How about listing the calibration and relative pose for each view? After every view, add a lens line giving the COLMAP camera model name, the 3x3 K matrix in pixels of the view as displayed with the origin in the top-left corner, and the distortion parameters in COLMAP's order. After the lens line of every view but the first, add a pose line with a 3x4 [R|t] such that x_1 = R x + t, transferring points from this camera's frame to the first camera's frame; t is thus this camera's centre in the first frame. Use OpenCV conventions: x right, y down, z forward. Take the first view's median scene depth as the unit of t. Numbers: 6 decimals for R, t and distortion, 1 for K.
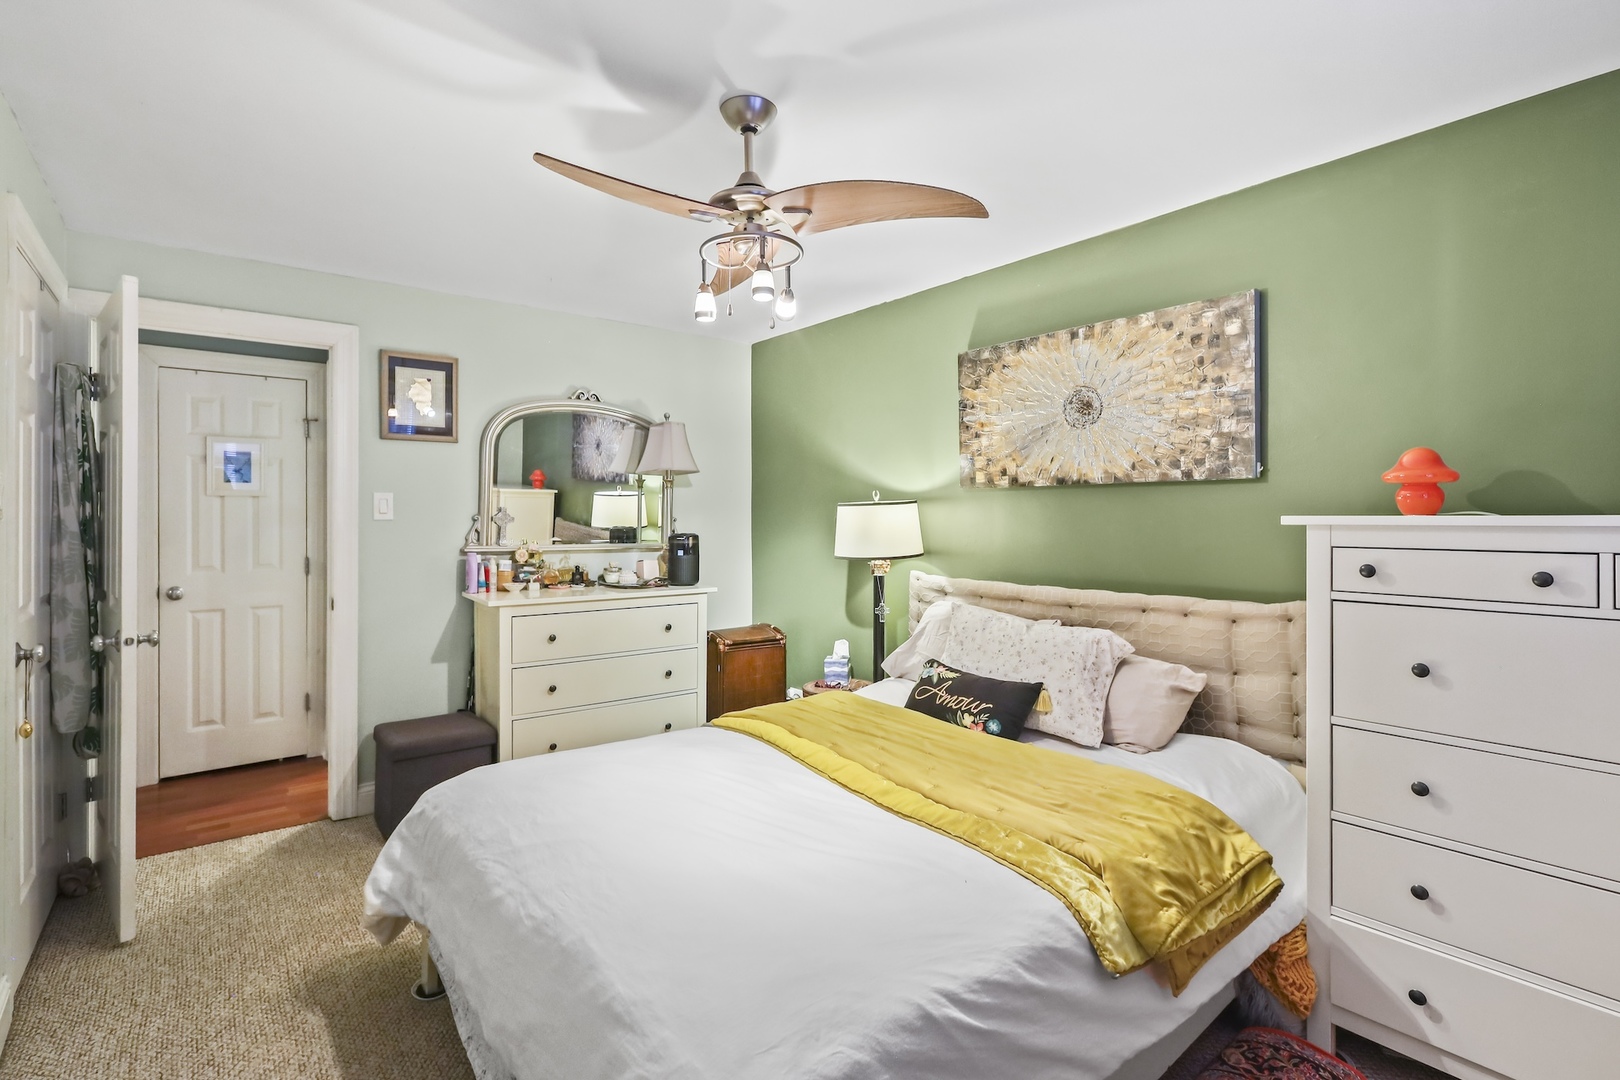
lens RADIAL K [[750.1, 0, 809.2], [0, 750.1, 531.6], [0, 0, 1]] dist [-0.002436, 0.002480]
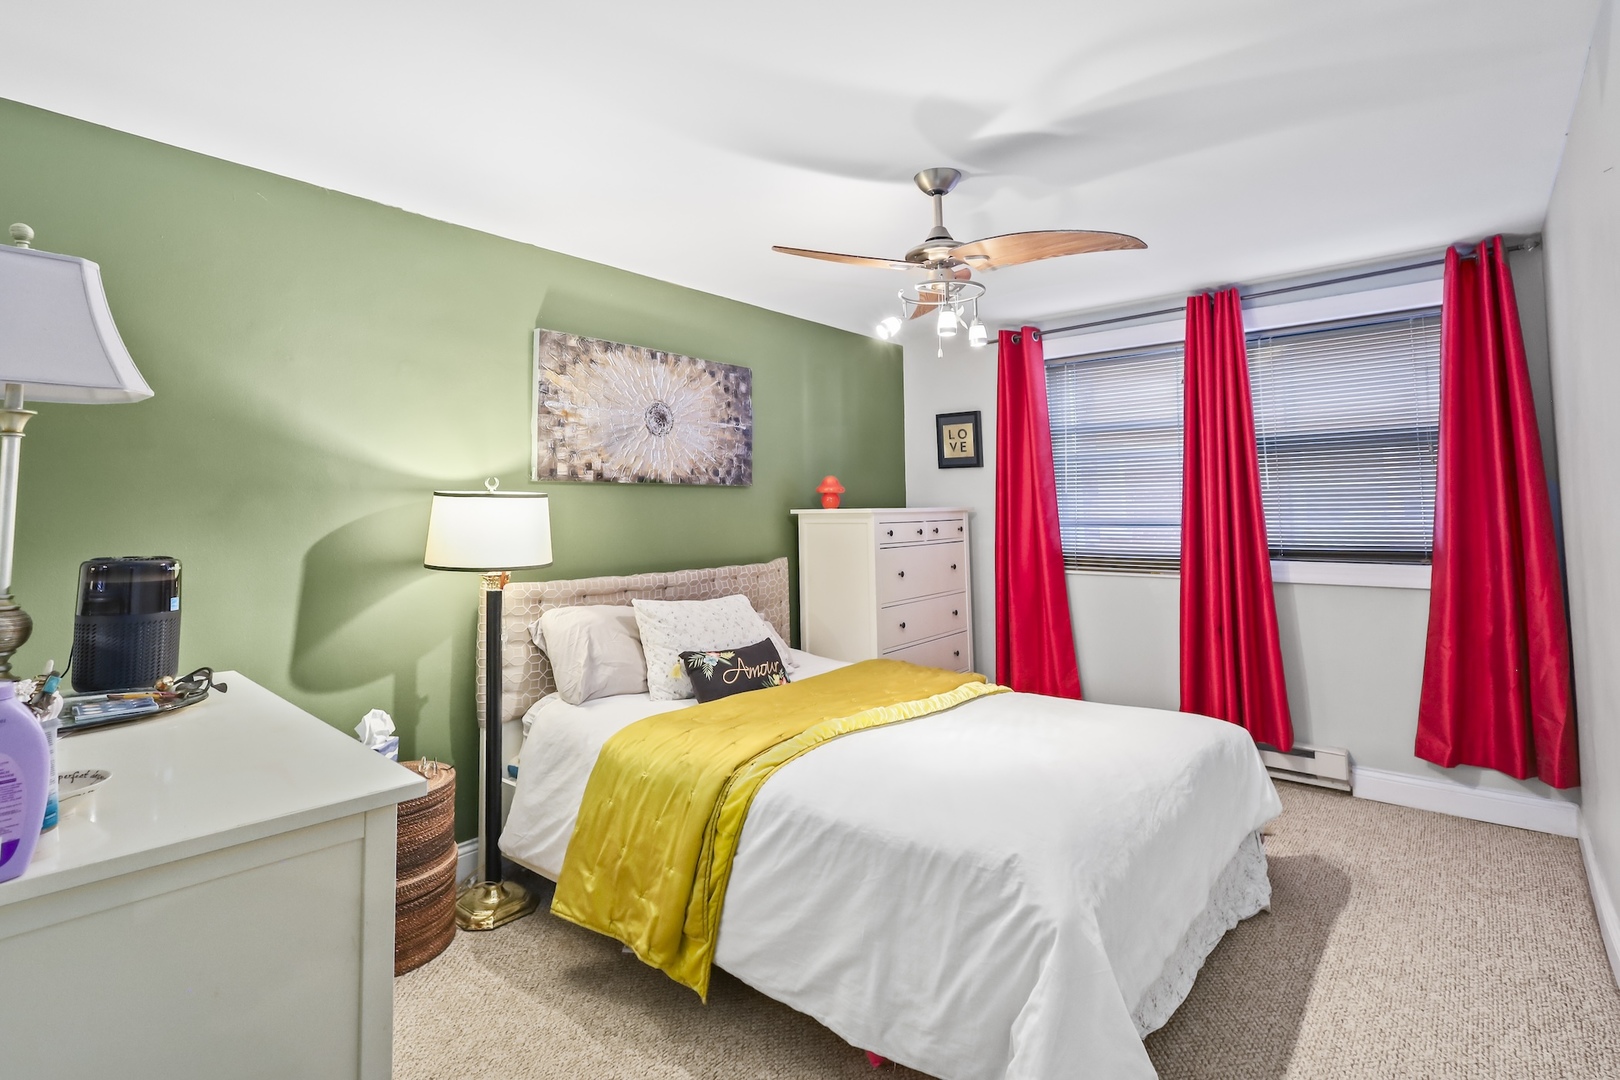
lens RADIAL K [[750.1, 0, 803.5], [0, 750.1, 499.1], [0, 0, 1]] dist [-0.002436, 0.002480]
pose [[-0.175156, 0.008032, 0.984508, -0.806140], [0.021701, 0.999755, -0.004295, -0.026194], [-0.984301, 0.020612, -0.175288, 0.936700]]
